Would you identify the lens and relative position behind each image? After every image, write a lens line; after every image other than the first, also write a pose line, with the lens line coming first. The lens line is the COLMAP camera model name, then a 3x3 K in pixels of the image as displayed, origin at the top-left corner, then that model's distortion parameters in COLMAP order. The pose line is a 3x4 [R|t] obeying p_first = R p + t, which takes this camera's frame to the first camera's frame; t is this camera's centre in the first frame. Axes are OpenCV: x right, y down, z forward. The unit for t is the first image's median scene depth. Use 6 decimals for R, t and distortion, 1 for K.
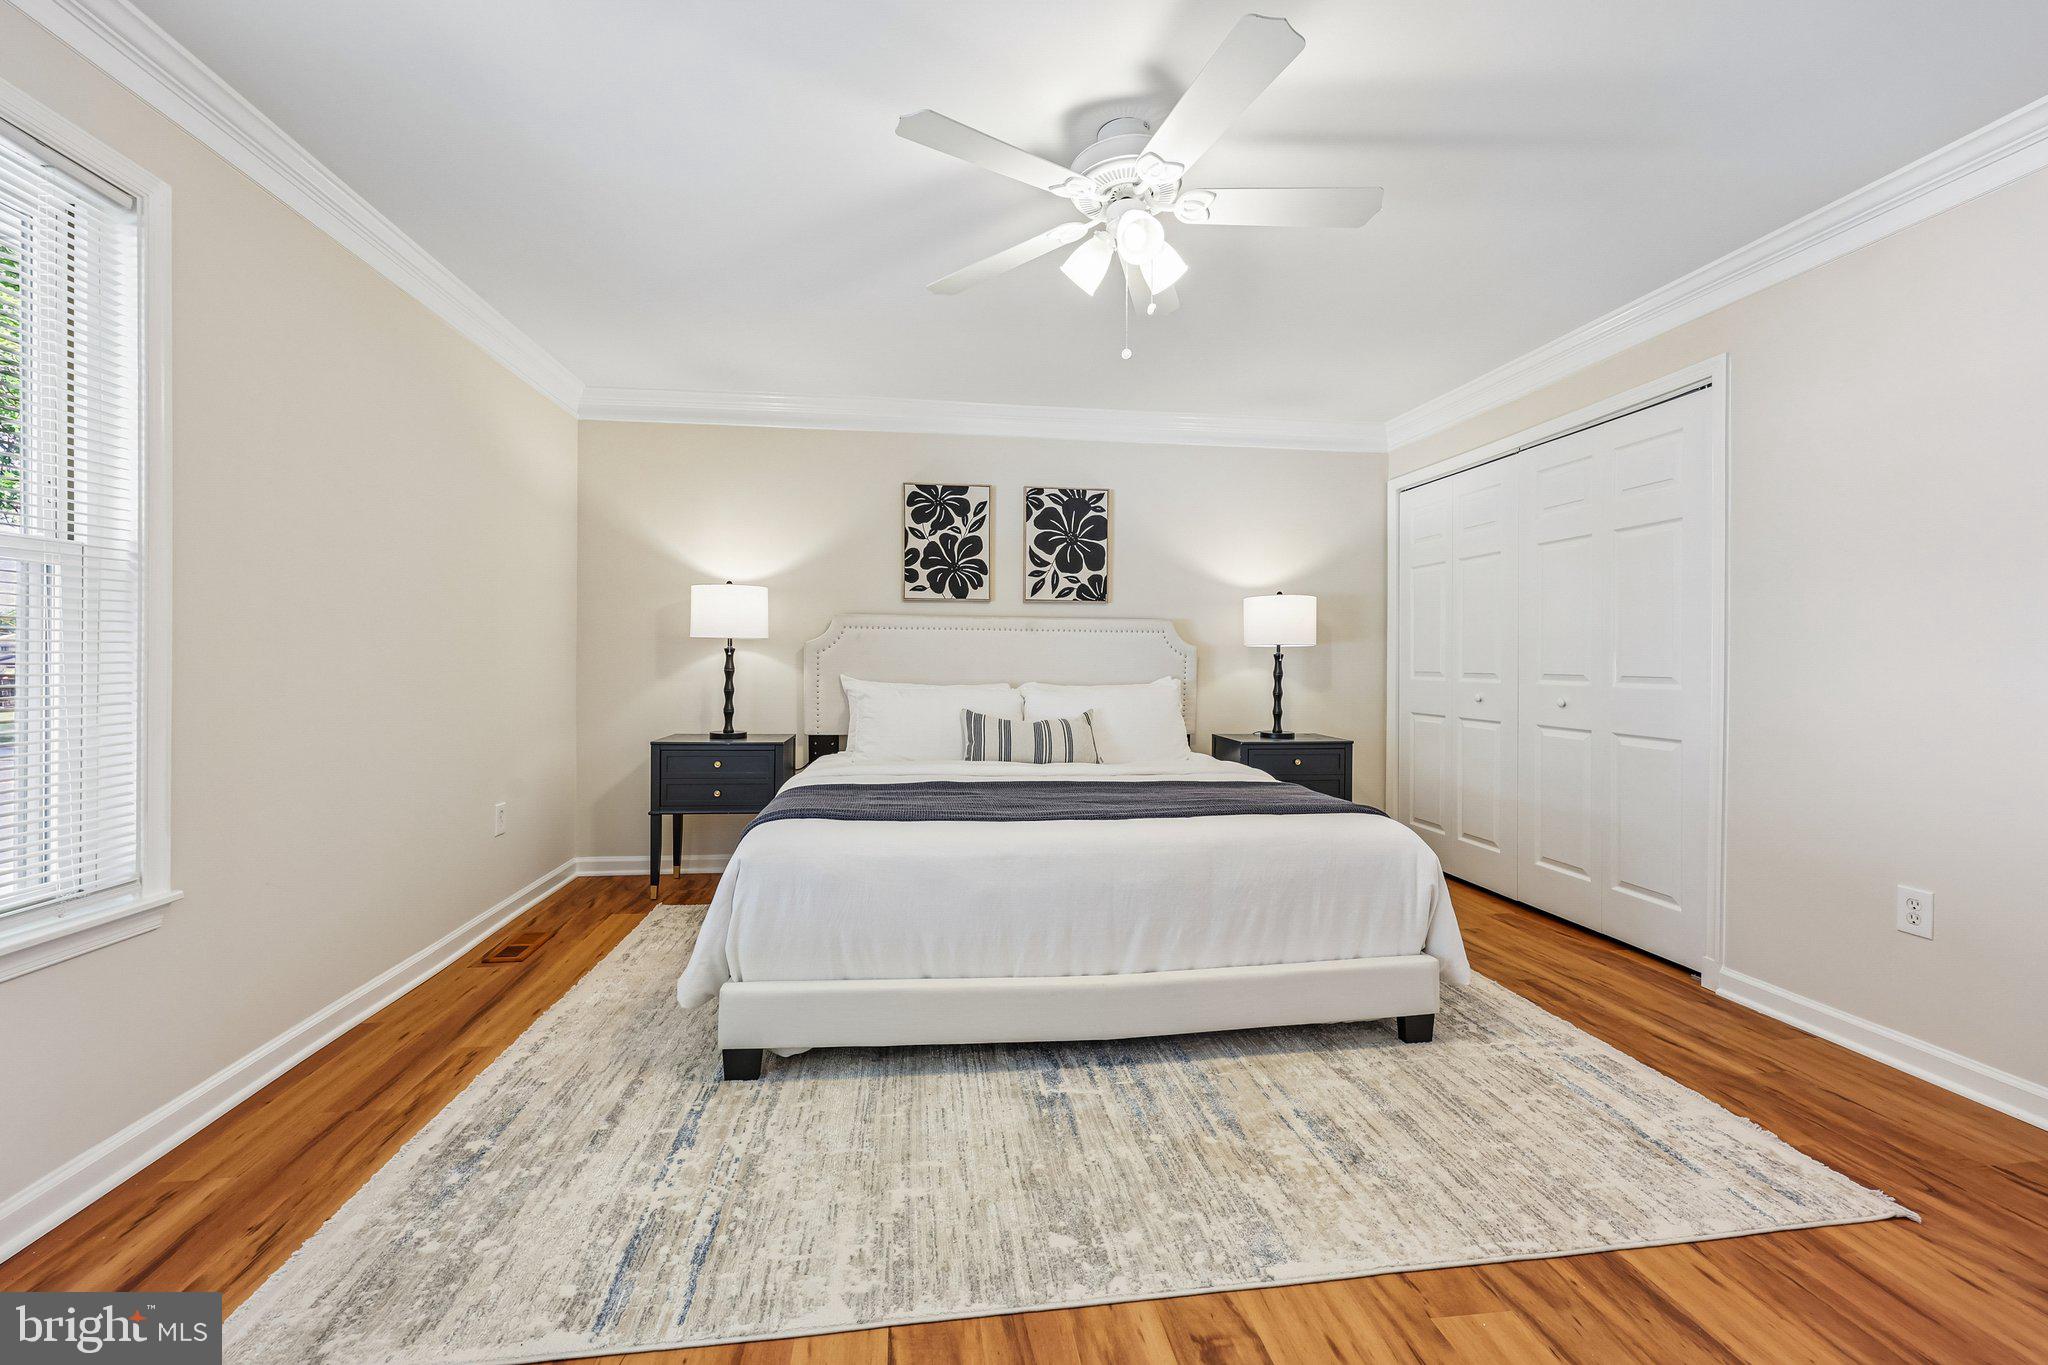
lens RADIAL K [[829.7, 0, 1014.6], [0, 829.7, 665.6], [0, 0, 1]] dist [-0.001510, 0.000389]
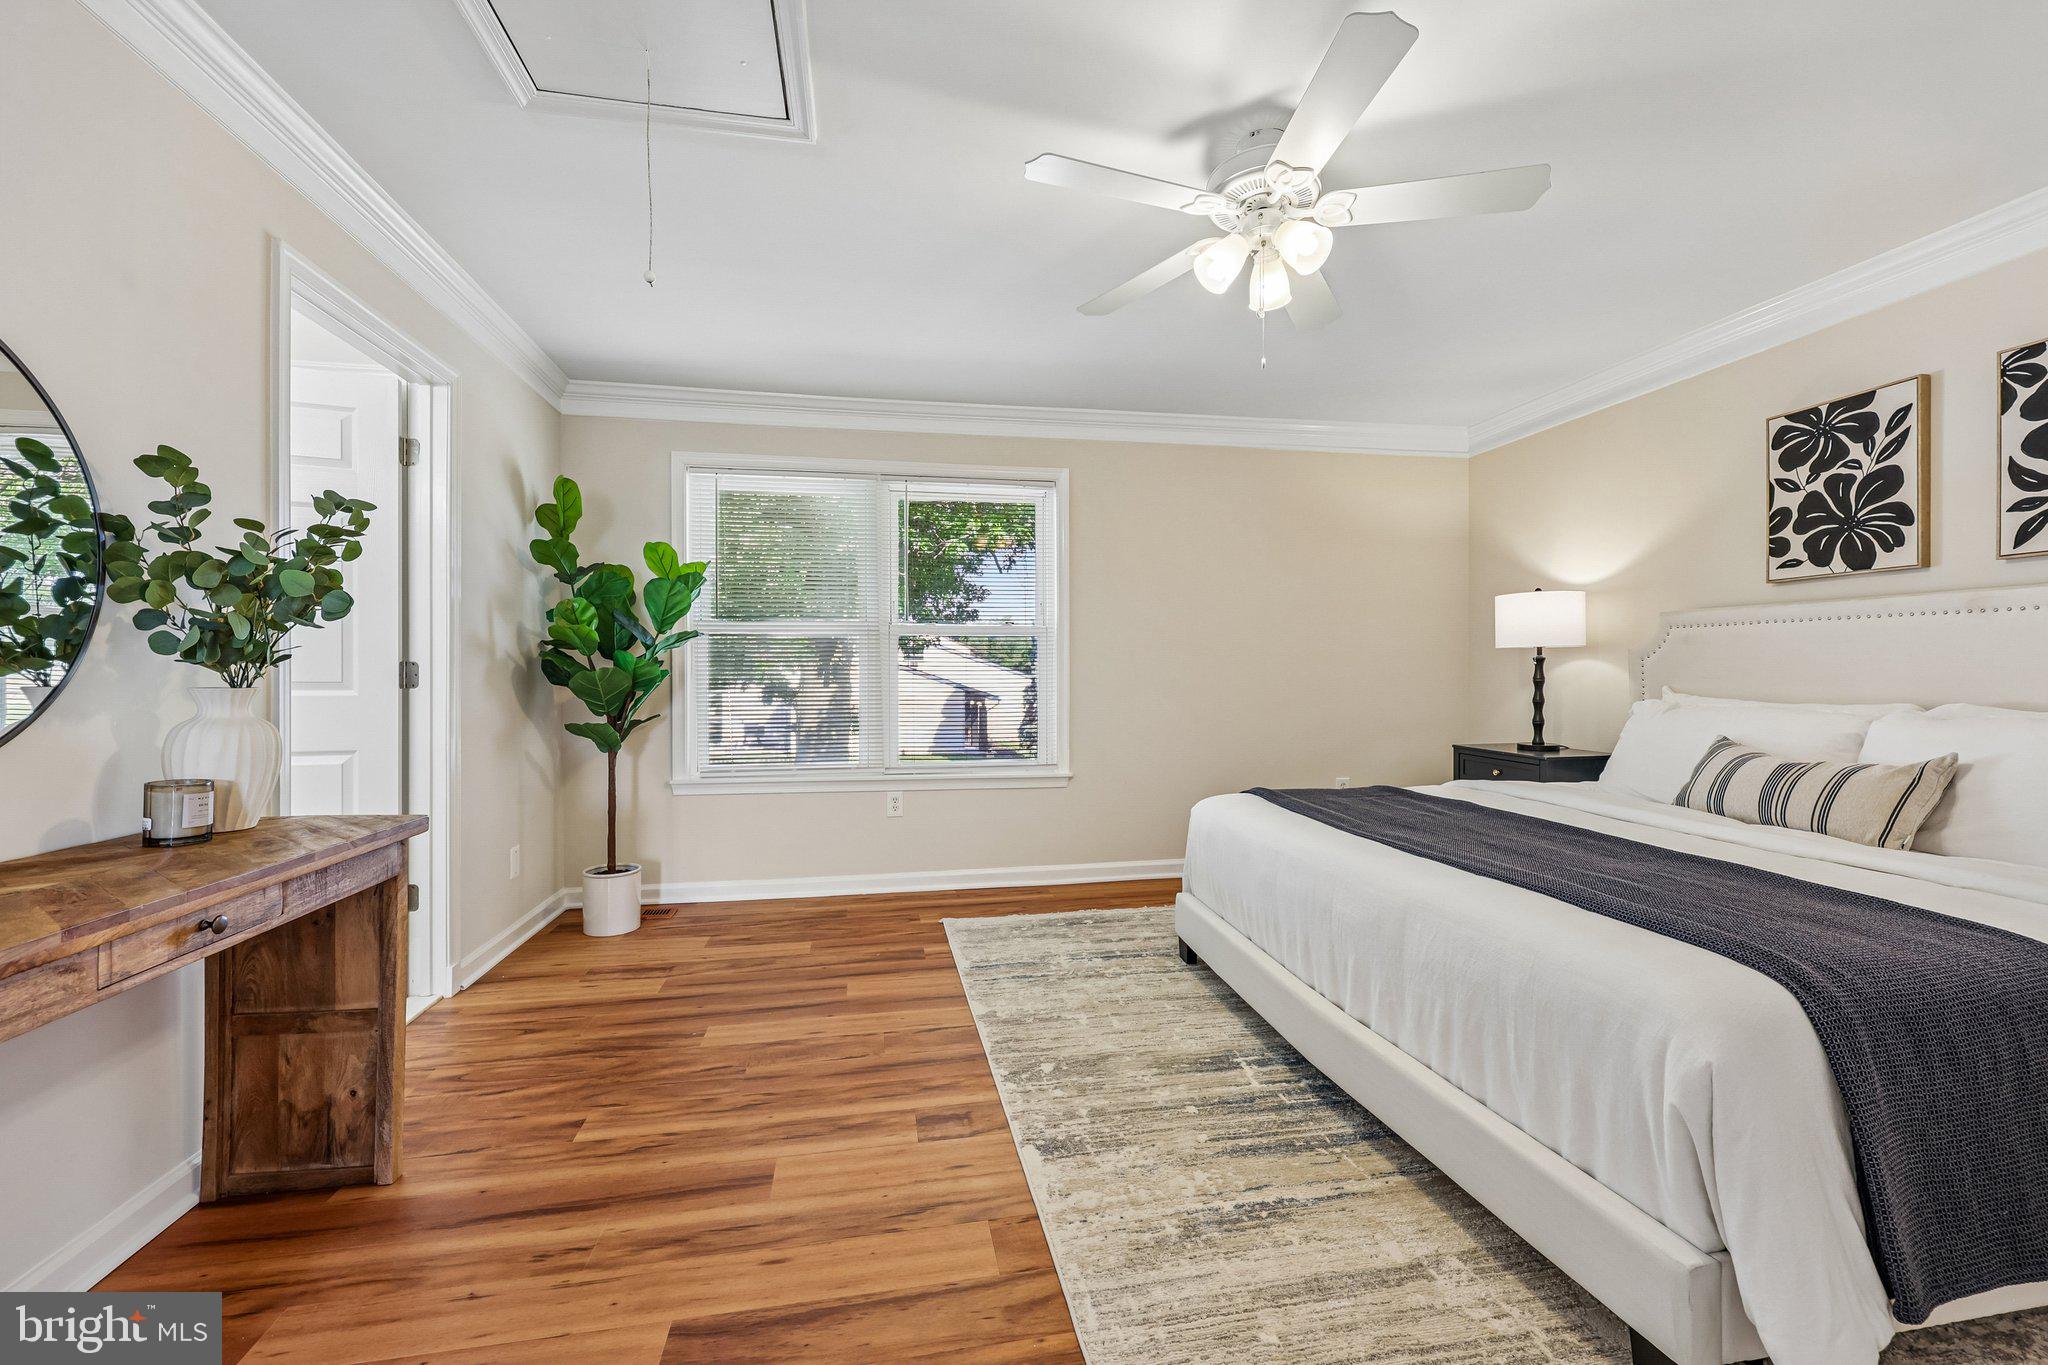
lens RADIAL K [[829.7, 0, 1010.7], [0, 829.7, 677.0], [0, 0, 1]] dist [-0.001510, 0.000389]
pose [[0.032576, -0.001732, -0.999468, 0.555213], [-0.003327, 0.999993, -0.001841, 0.004953], [0.999464, 0.003385, 0.032570, 0.326376]]
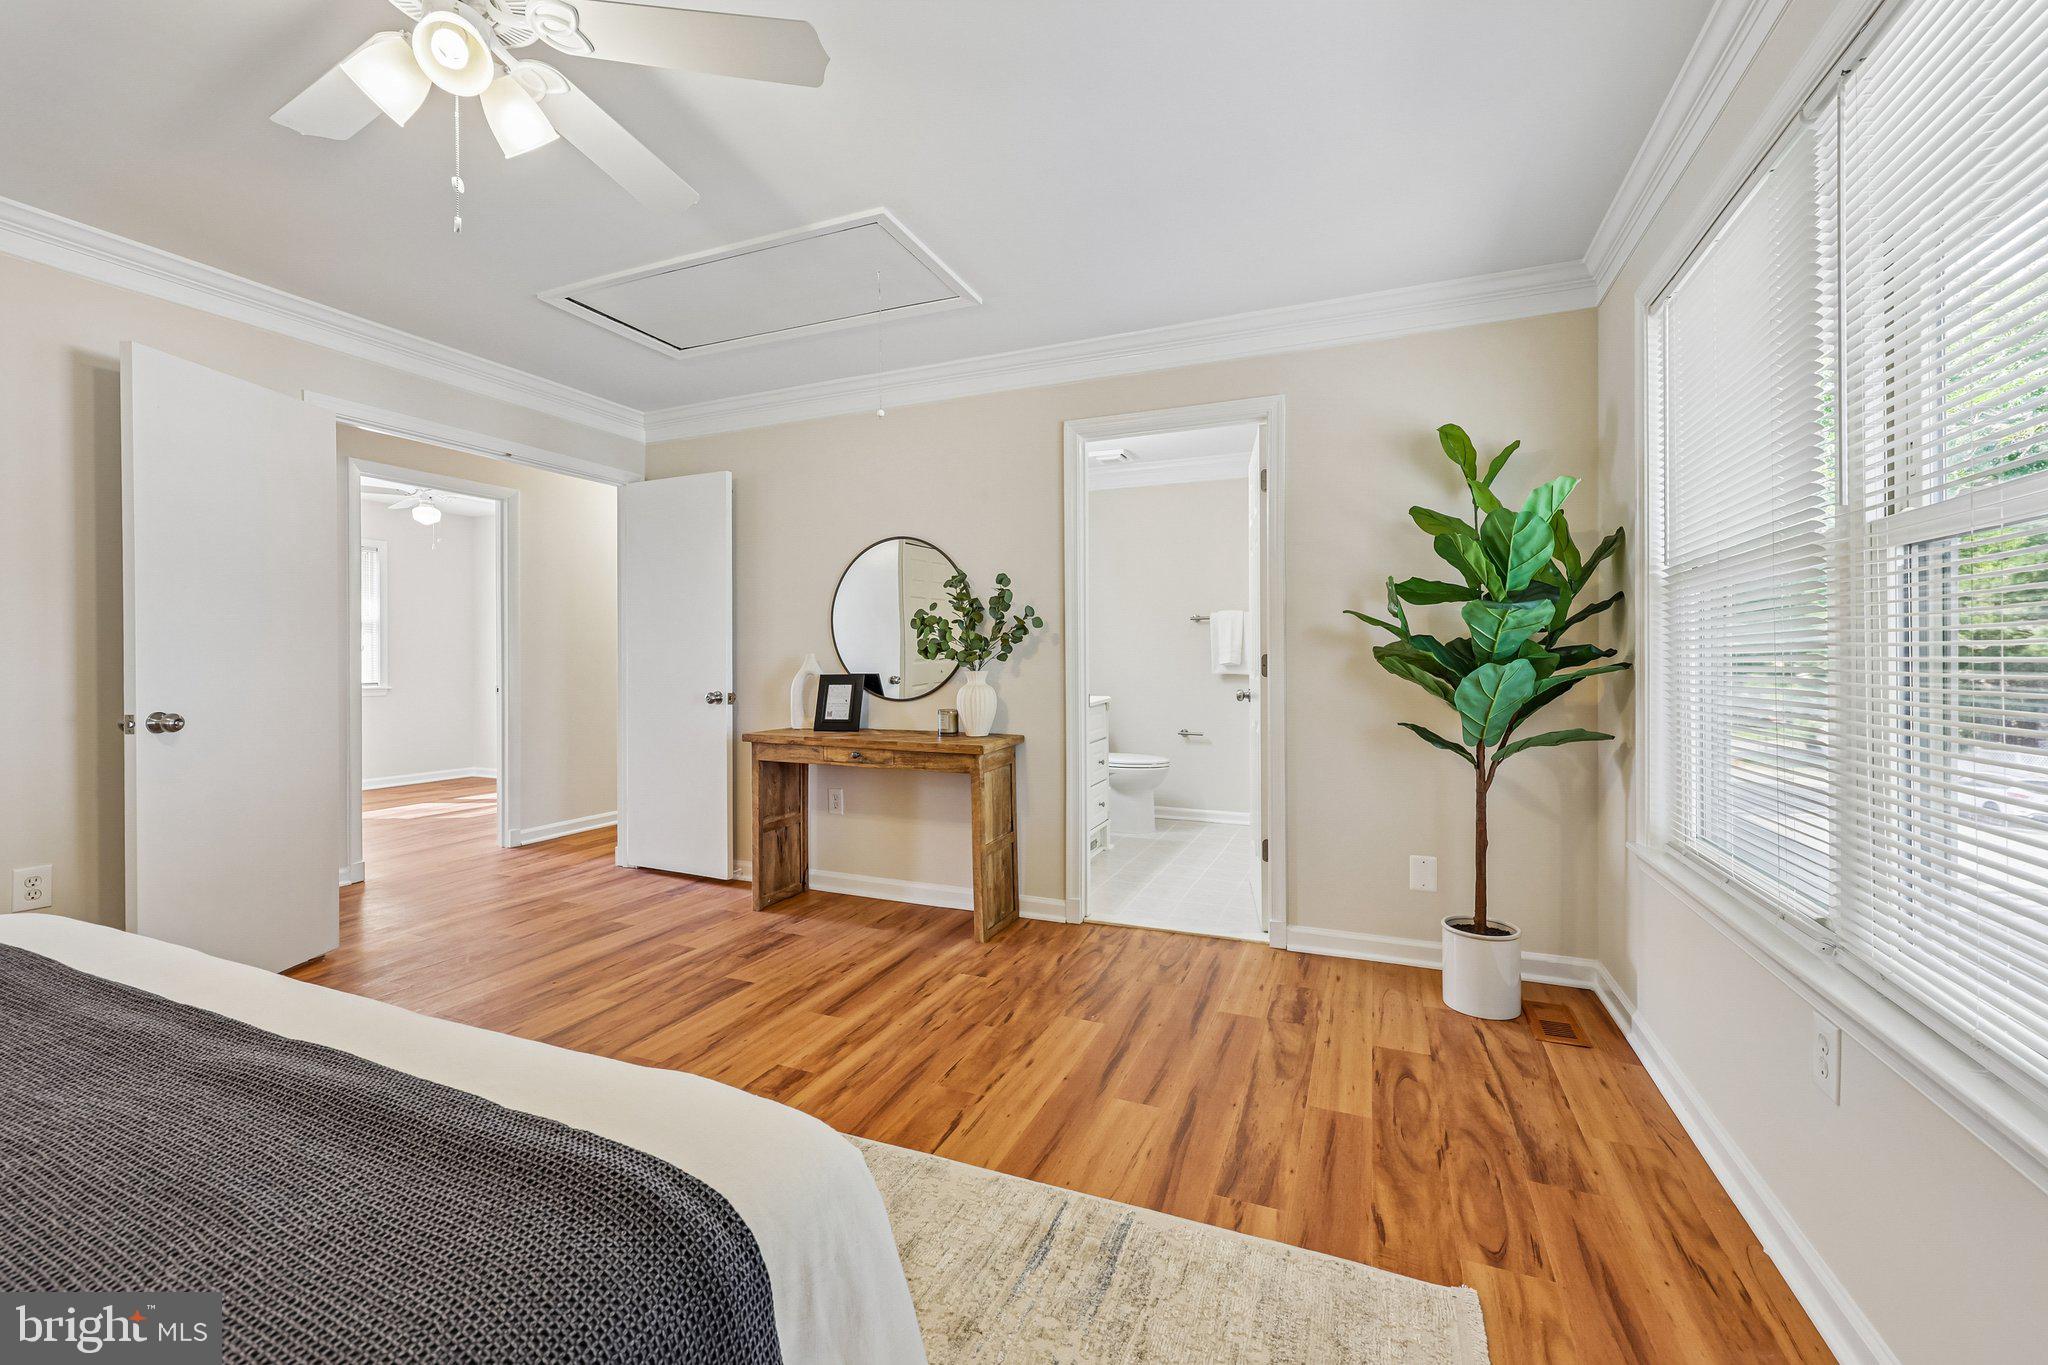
lens RADIAL K [[829.7, 0, 1010.1], [0, 829.7, 669.4], [0, 0, 1]] dist [-0.001510, 0.000389]
pose [[-0.848582, -0.008774, 0.528991, -0.310030], [-0.001481, 0.999898, 0.014210, -0.002807], [-0.529061, 0.011275, -0.848509, 0.663386]]
